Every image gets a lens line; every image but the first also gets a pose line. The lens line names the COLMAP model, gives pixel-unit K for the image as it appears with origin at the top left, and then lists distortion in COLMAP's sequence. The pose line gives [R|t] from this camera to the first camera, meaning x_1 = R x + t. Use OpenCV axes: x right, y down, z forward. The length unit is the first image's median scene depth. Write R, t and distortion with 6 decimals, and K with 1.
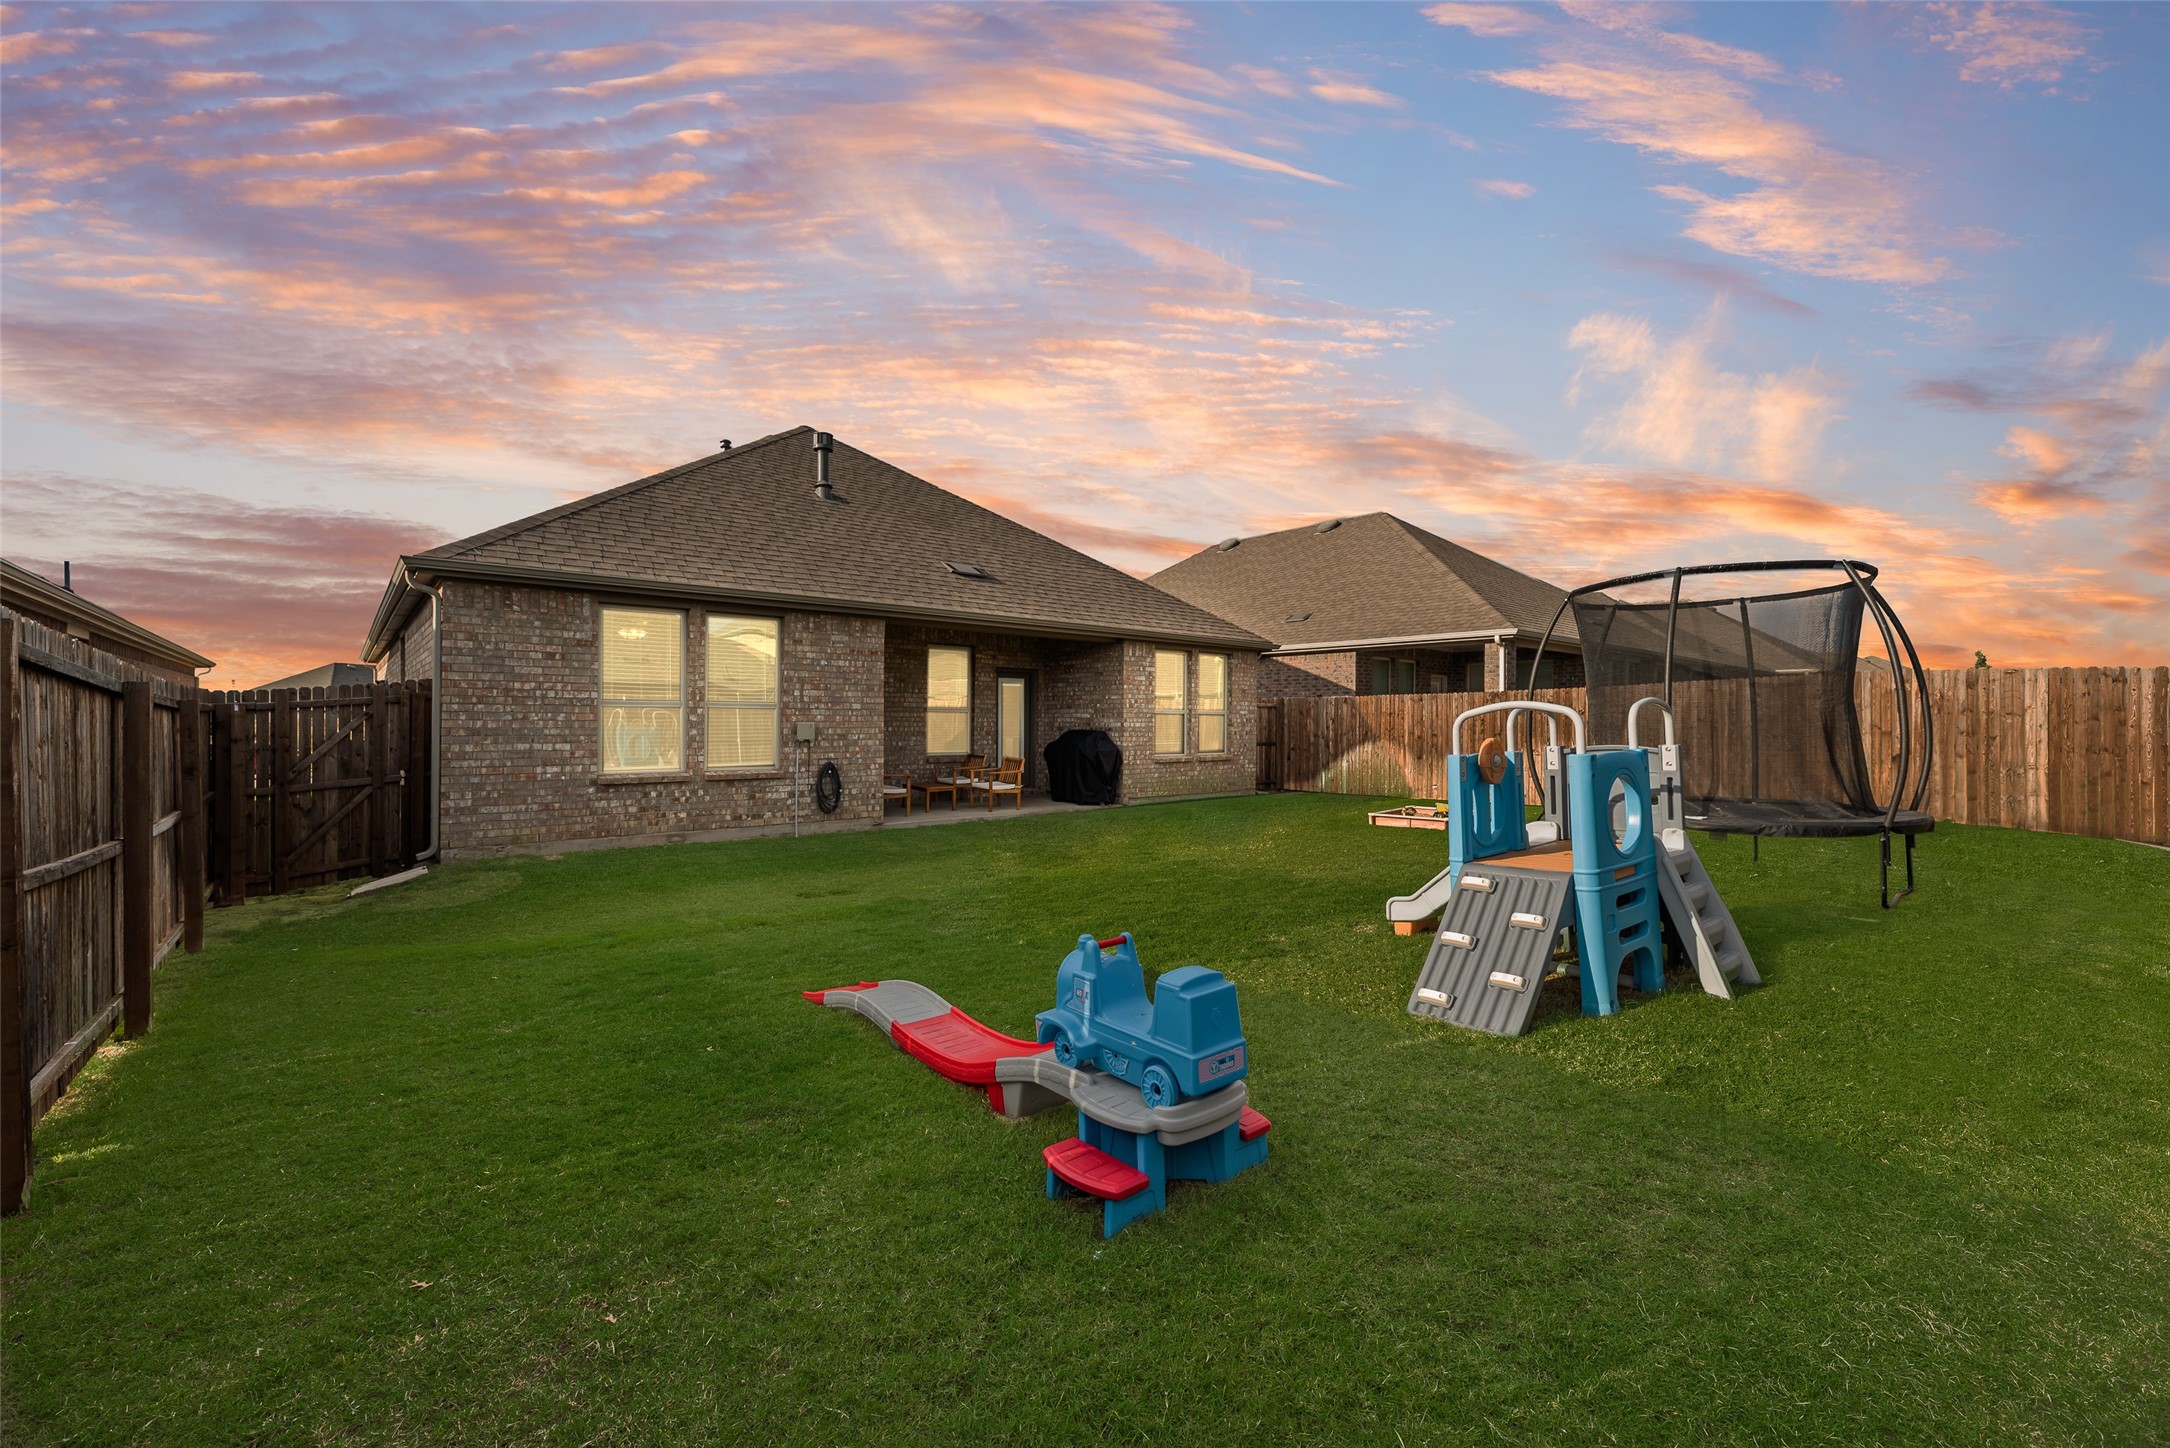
lens RADIAL K [[878.4, 0, 1087.8], [0, 878.4, 709.7], [0, 0, 1]] dist [0.002053, 0.000085]
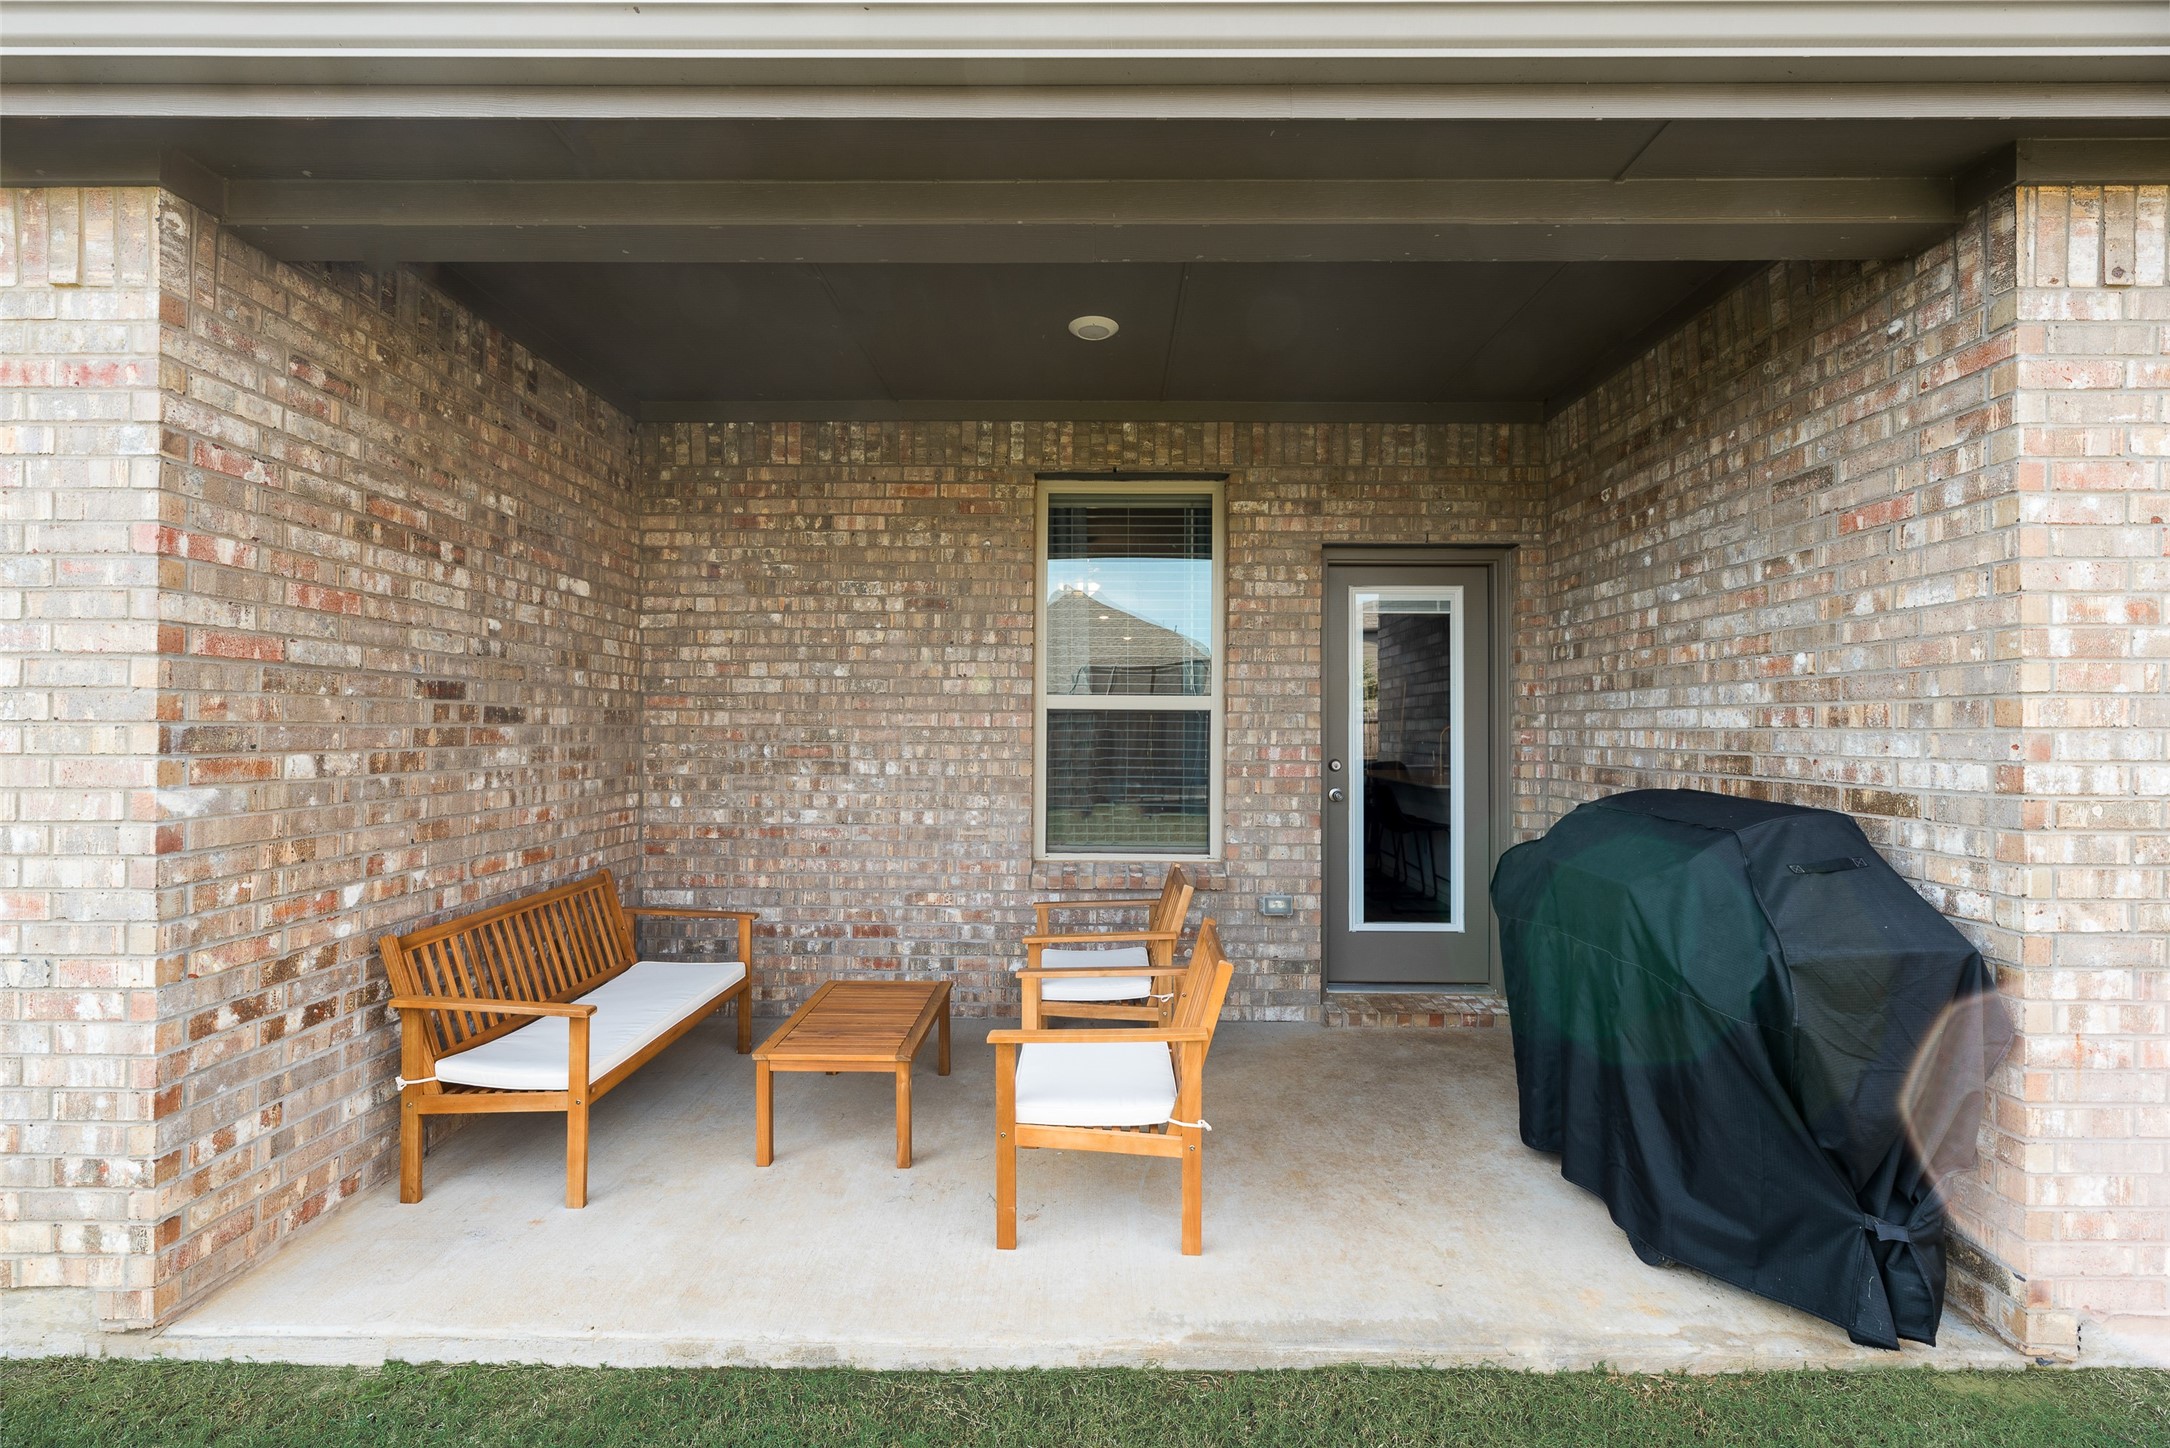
lens RADIAL K [[874.2, 0, 1086.5], [0, 874.2, 734.4], [0, 0, 1]] dist [0.002857, -0.000087]
pose [[0.750386, 0.001790, -0.660998, 0.028352], [0.008547, 0.999886, 0.012411, 0.009315], [0.660945, -0.014963, 0.750285, 1.072371]]
